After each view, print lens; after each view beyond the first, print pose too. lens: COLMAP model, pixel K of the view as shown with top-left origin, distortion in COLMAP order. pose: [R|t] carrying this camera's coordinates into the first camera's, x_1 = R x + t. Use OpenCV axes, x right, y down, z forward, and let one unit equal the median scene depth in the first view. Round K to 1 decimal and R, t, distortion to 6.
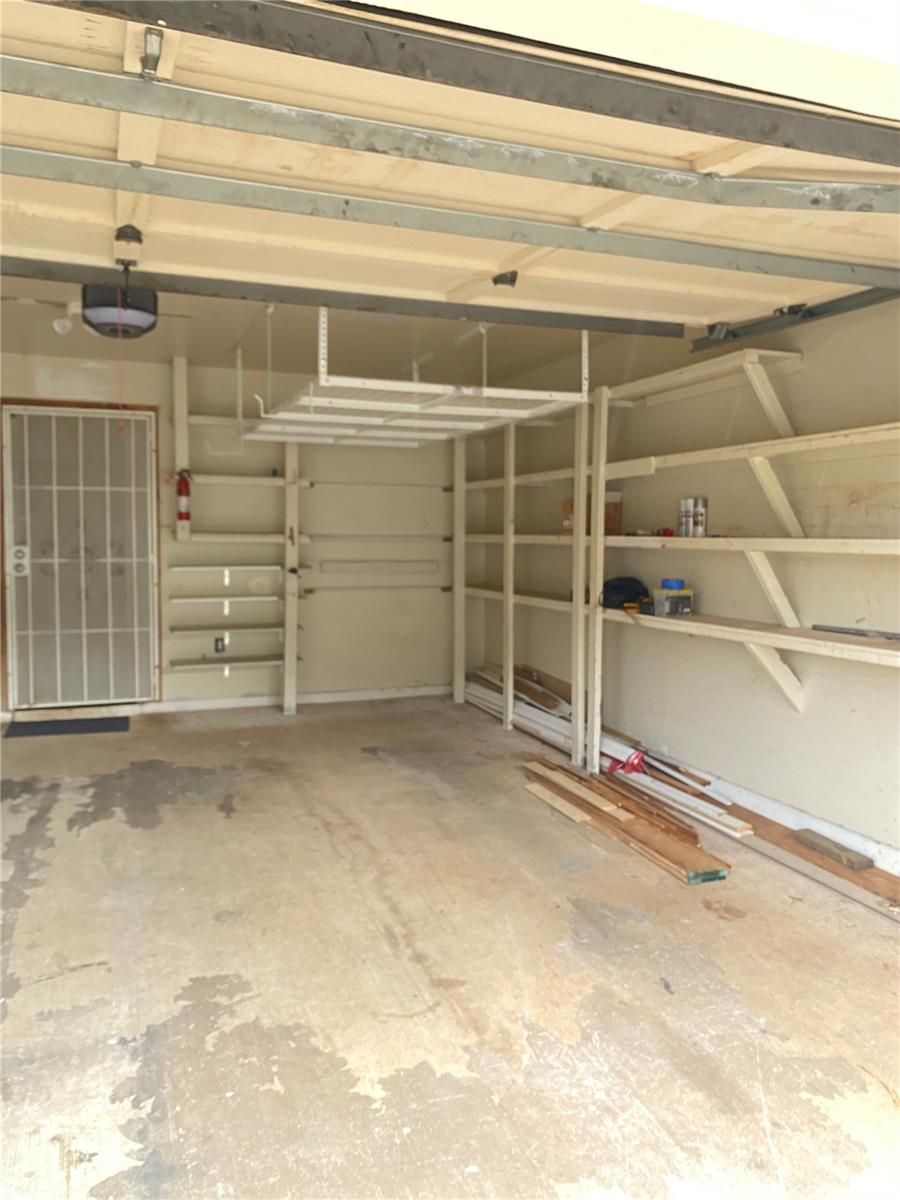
lens RADIAL K [[916.8, 0, 452.6], [0, 916.8, 600.2], [0, 0, 1]] dist [0.040270, -0.057668]
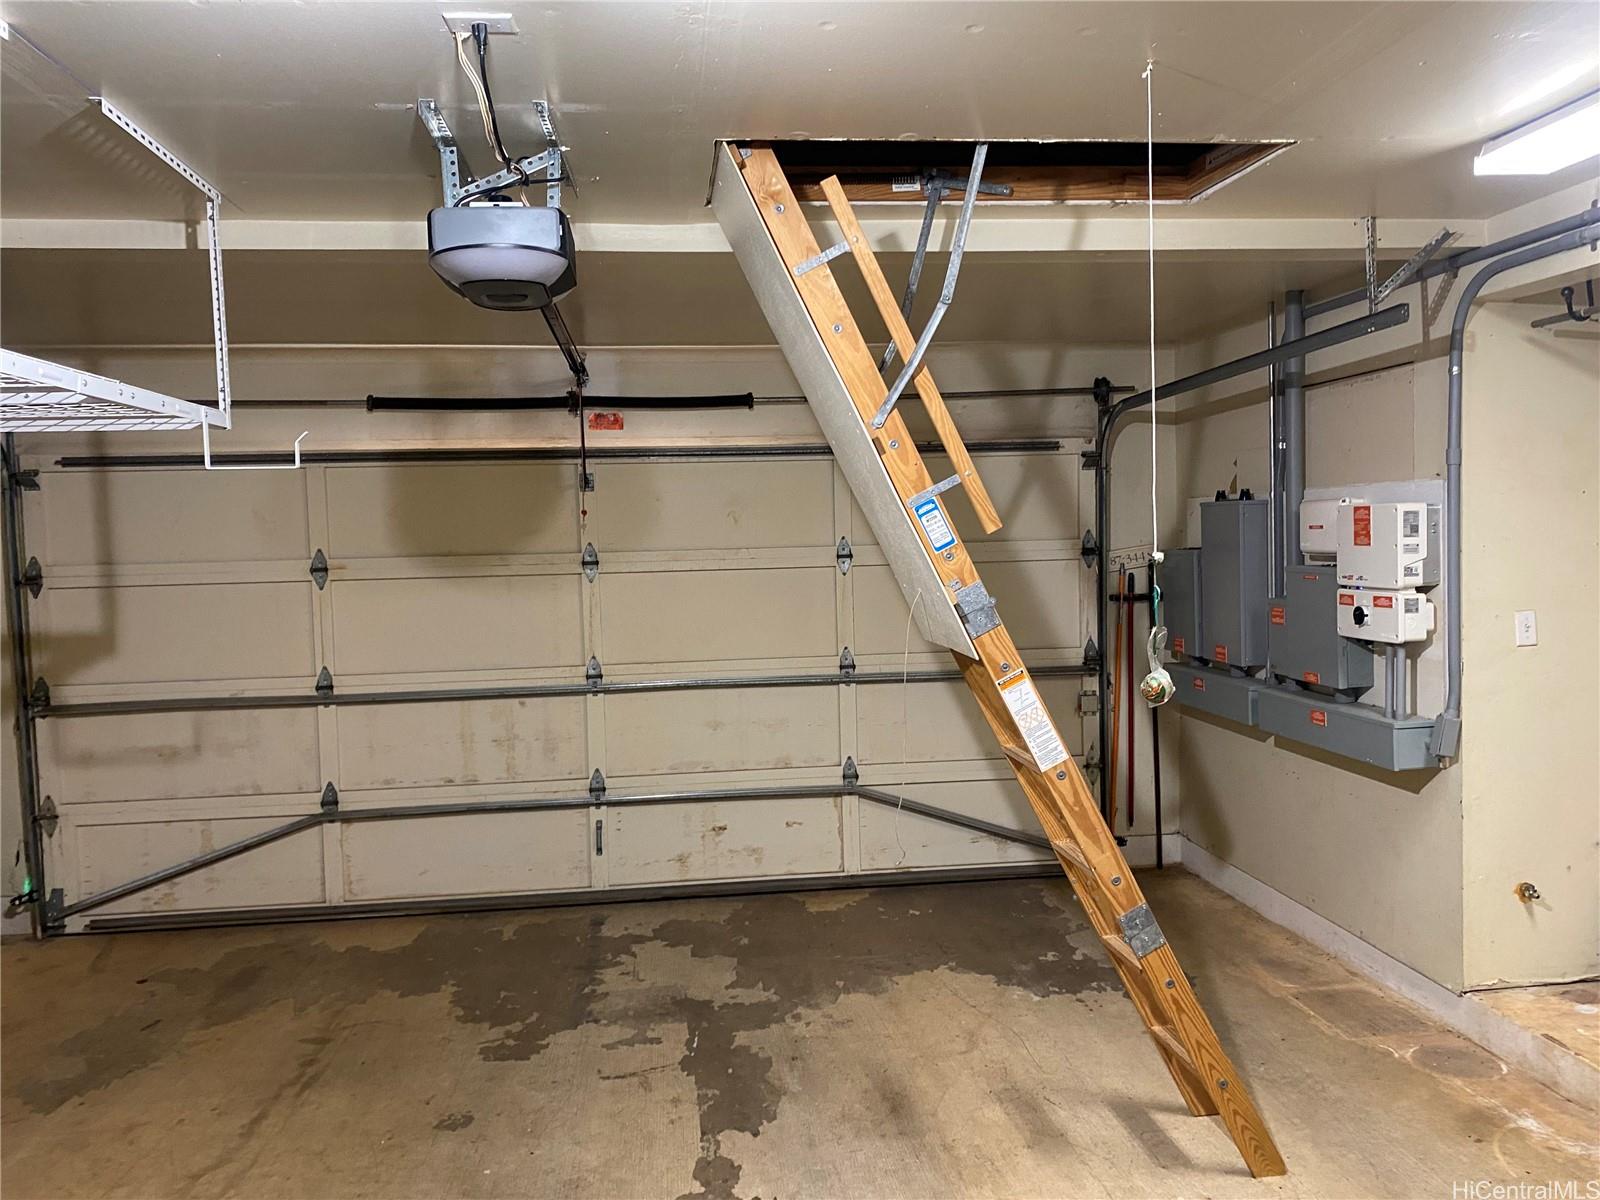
lens RADIAL K [[1222.4, 0, 817.1], [0, 1222.4, 595.6], [0, 0, 1]] dist [0.040270, -0.057668]
pose [[-0.973088, 0.004139, 0.230397, -1.015482], [0.031440, 0.992873, 0.114952, -0.289175], [-0.228280, 0.119102, -0.966283, 2.422639]]
